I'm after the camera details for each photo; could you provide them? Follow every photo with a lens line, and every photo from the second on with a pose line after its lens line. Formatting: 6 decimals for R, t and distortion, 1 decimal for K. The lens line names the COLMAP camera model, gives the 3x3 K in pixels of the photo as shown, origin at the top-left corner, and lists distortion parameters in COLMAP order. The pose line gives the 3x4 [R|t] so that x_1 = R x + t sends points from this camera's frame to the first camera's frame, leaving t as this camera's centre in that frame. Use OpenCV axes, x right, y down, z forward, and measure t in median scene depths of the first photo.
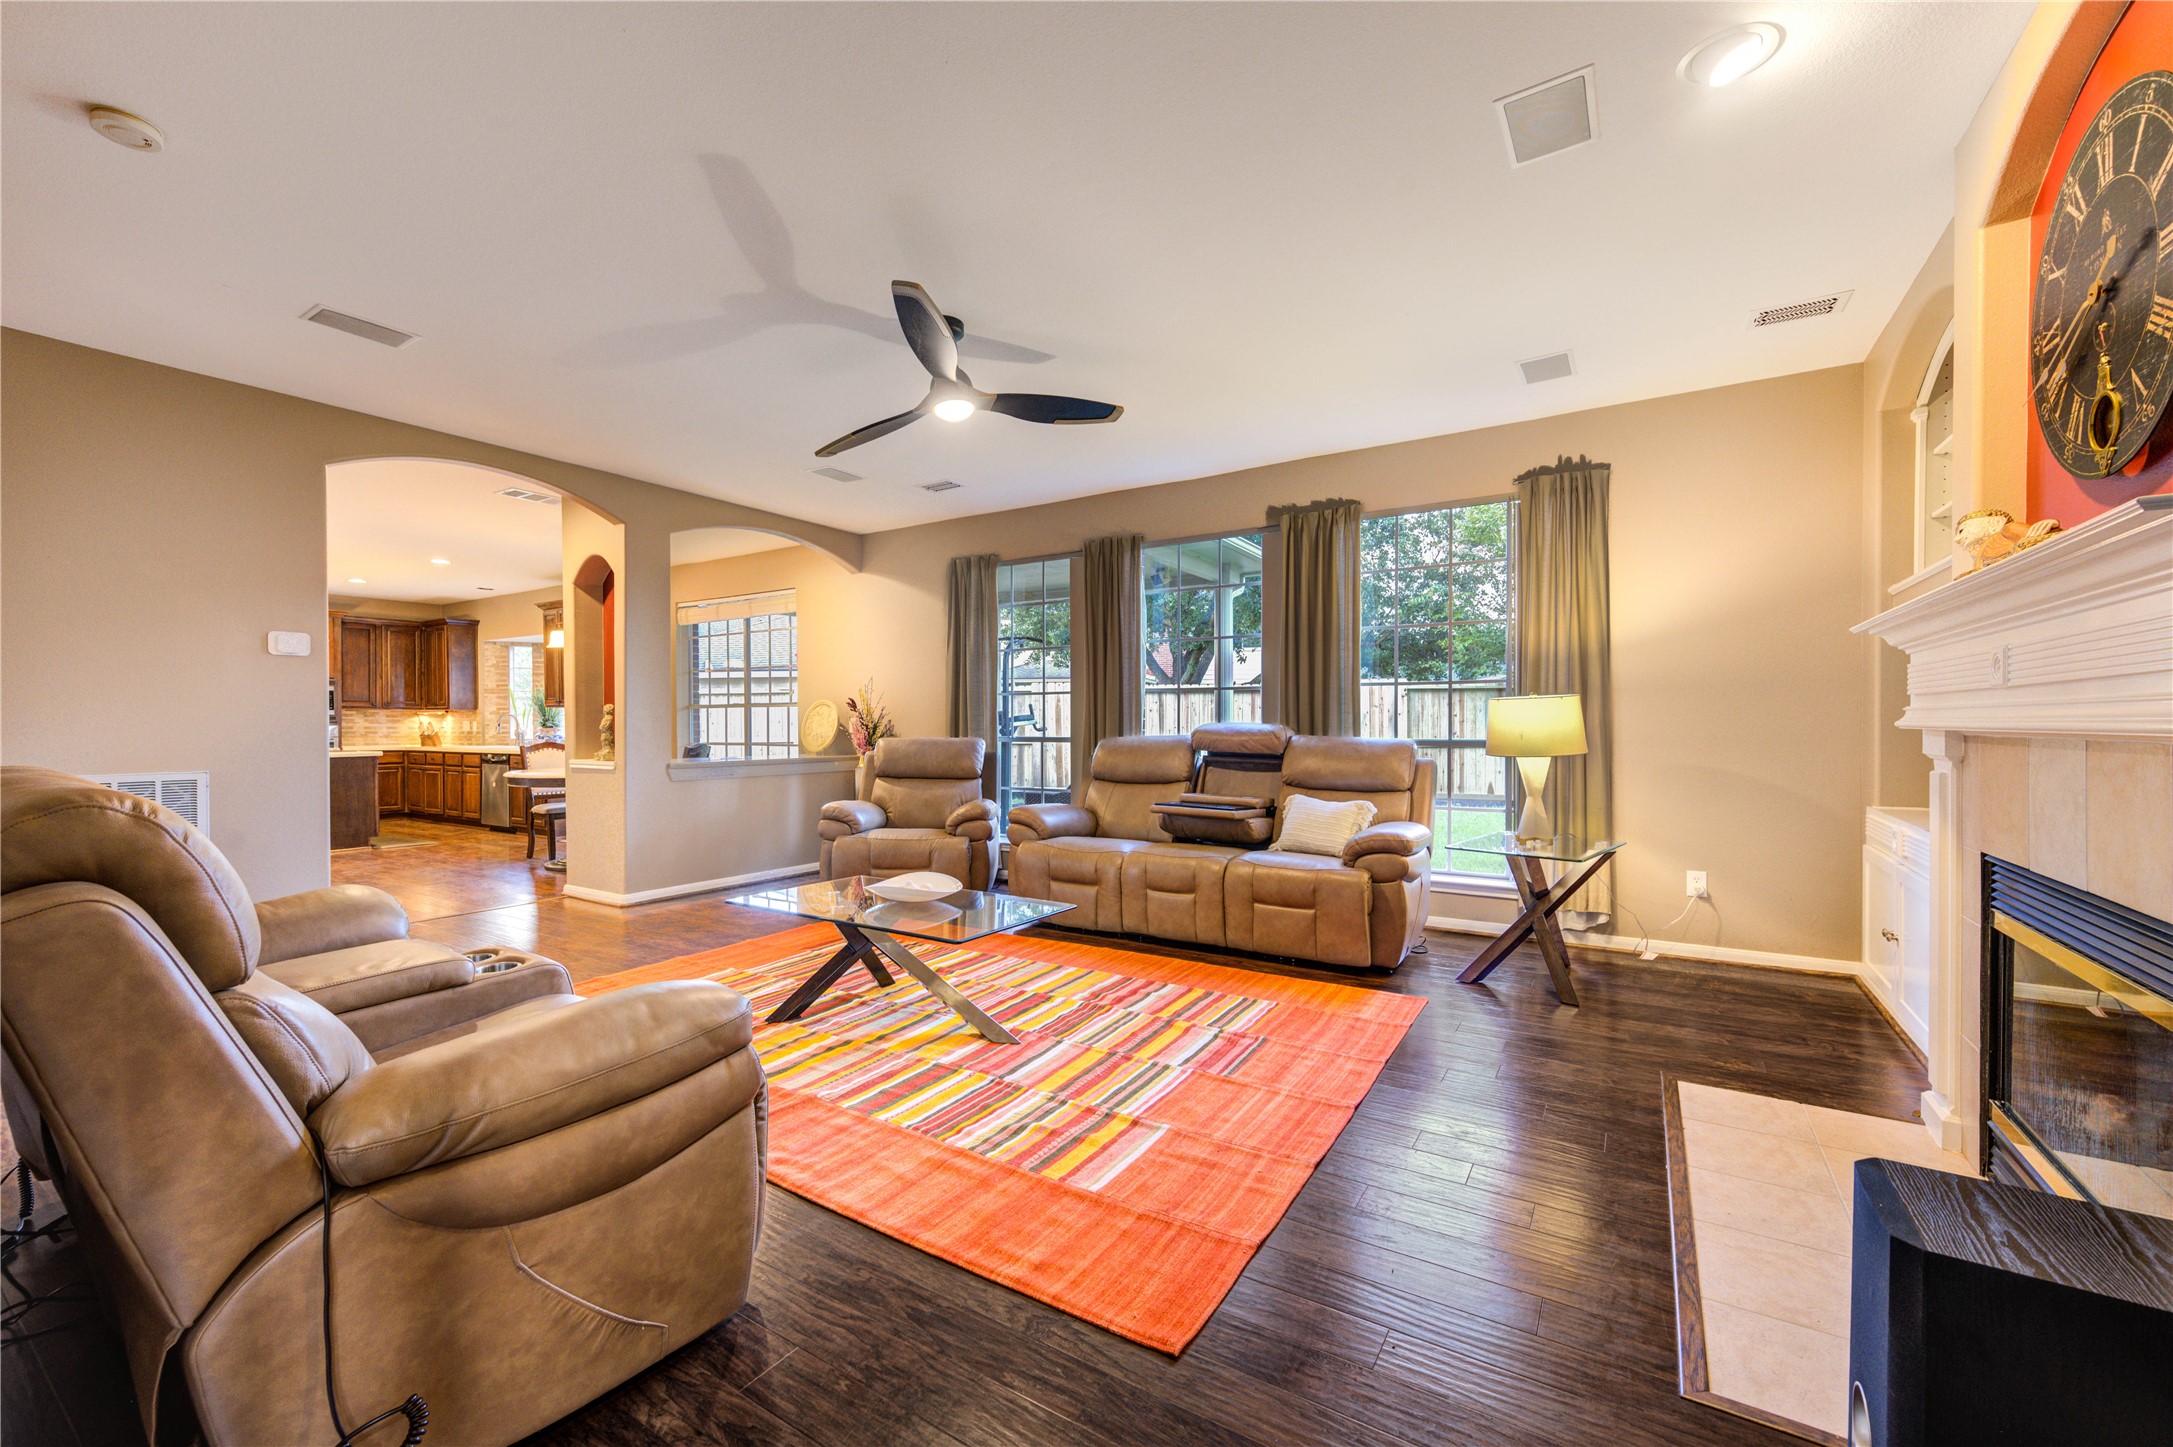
lens RADIAL K [[851.3, 0, 1094.0], [0, 851.3, 722.0], [0, 0, 1]] dist [0.001505, 0.000221]
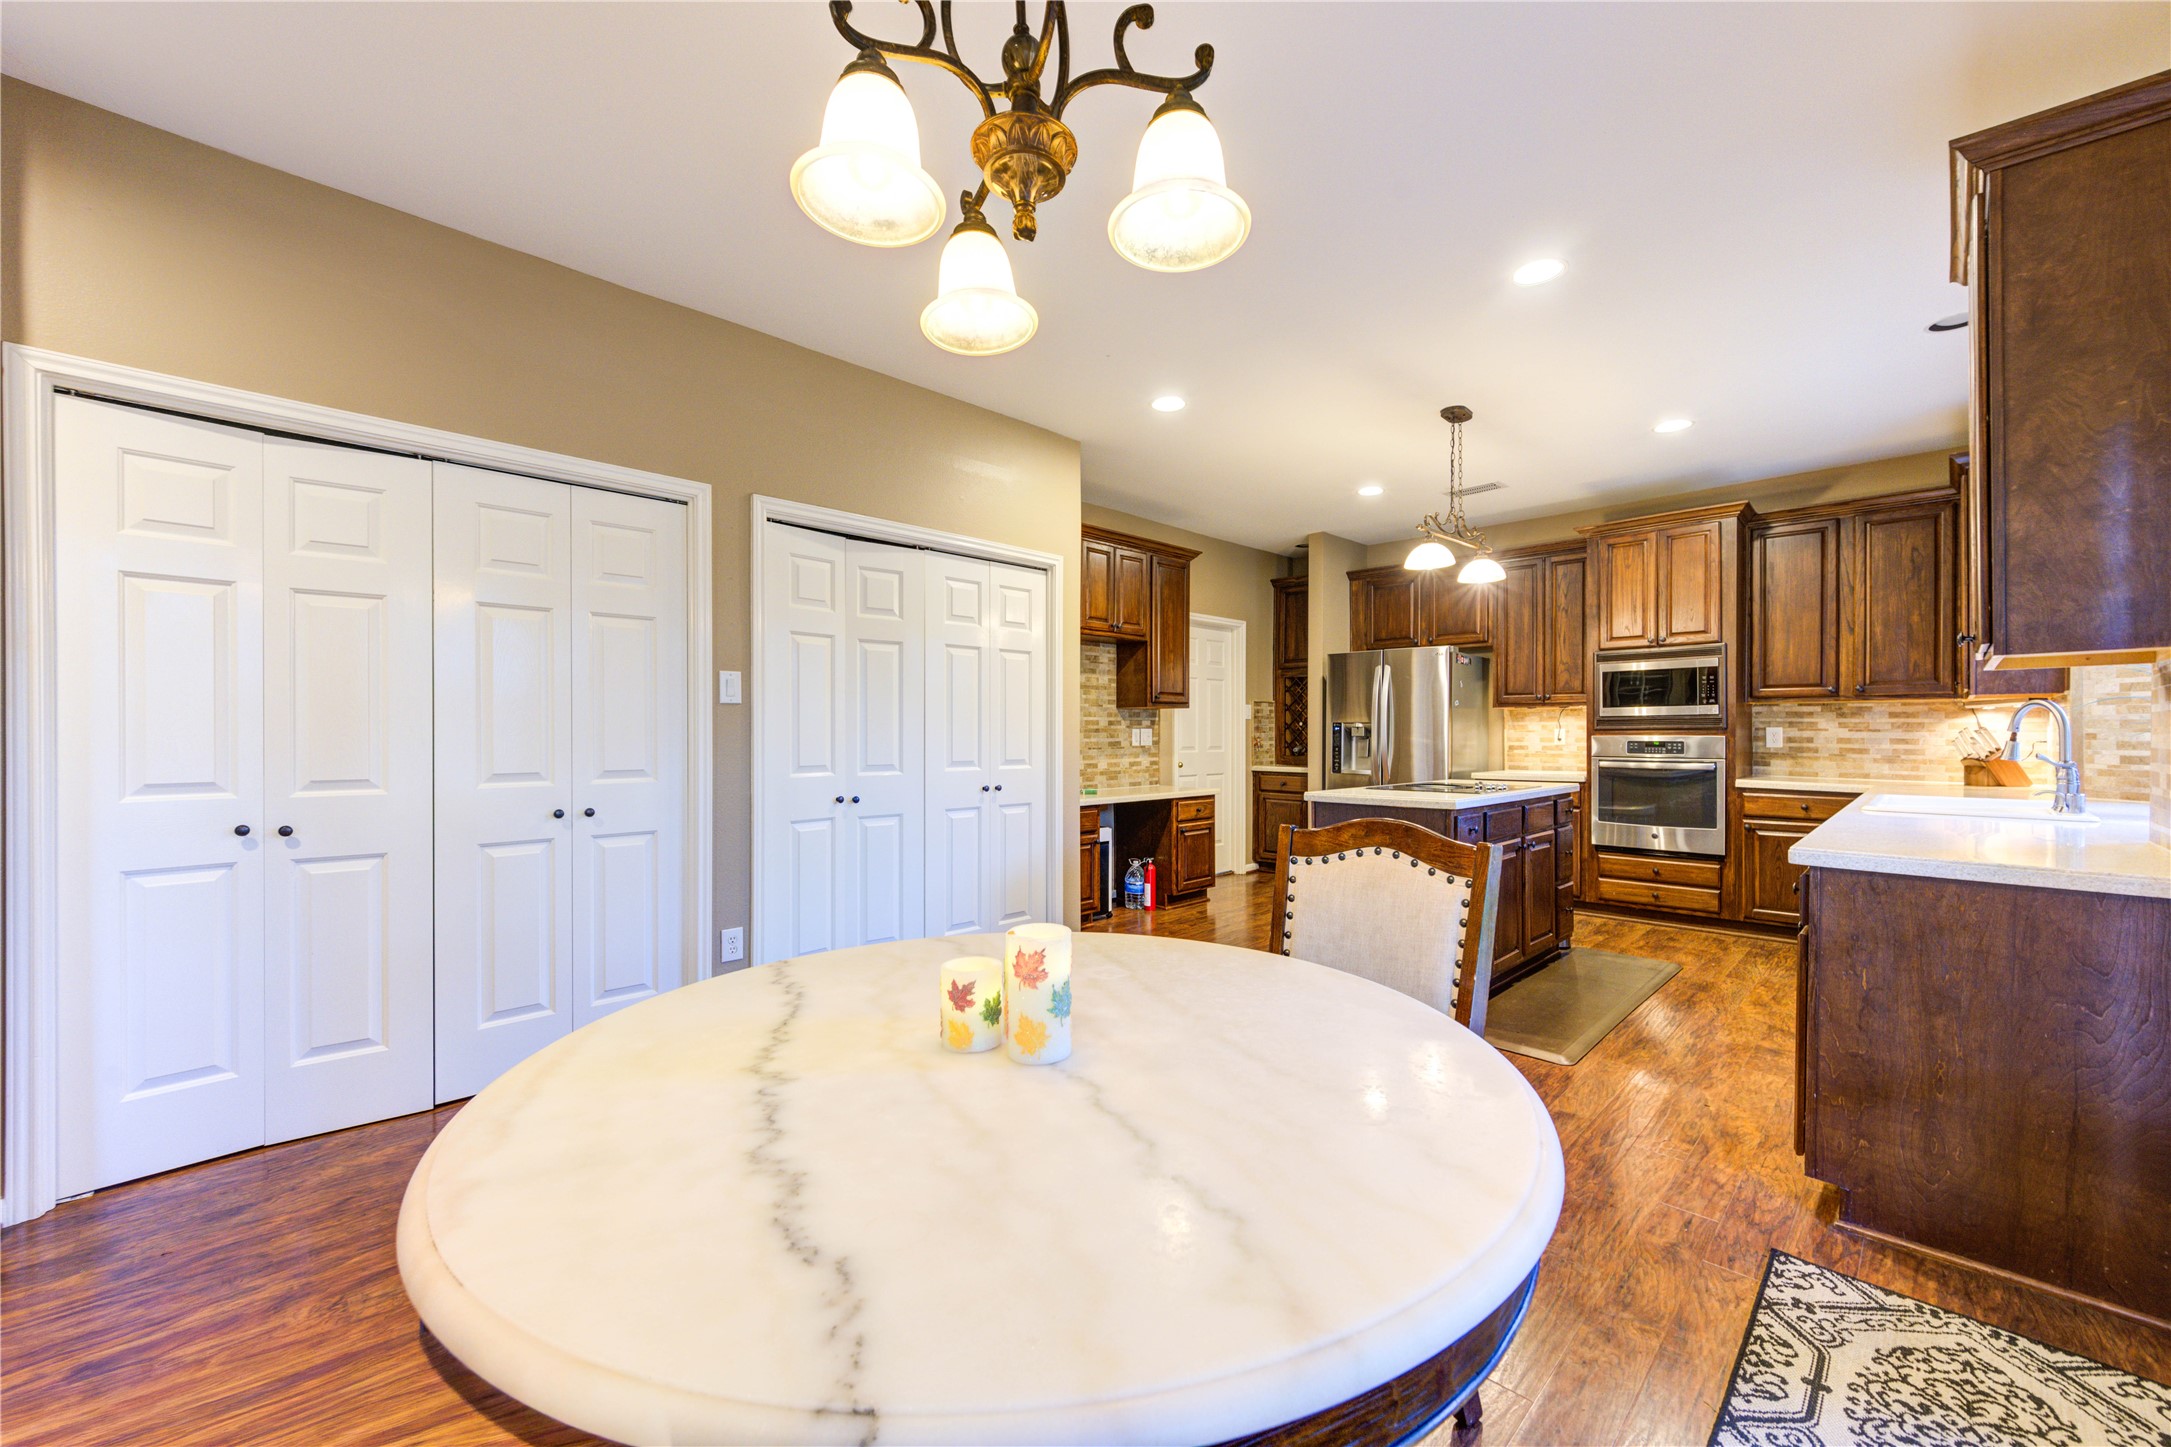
lens RADIAL K [[842.8, 0, 1087.2], [0, 842.8, 730.9], [0, 0, 1]] dist [0.000195, 0.000039]
pose [[-0.226887, 0.002301, -0.973918, -1.027234], [0.004283, 0.999990, 0.001365, -0.002880], [0.973912, -0.003862, -0.226894, 2.372685]]
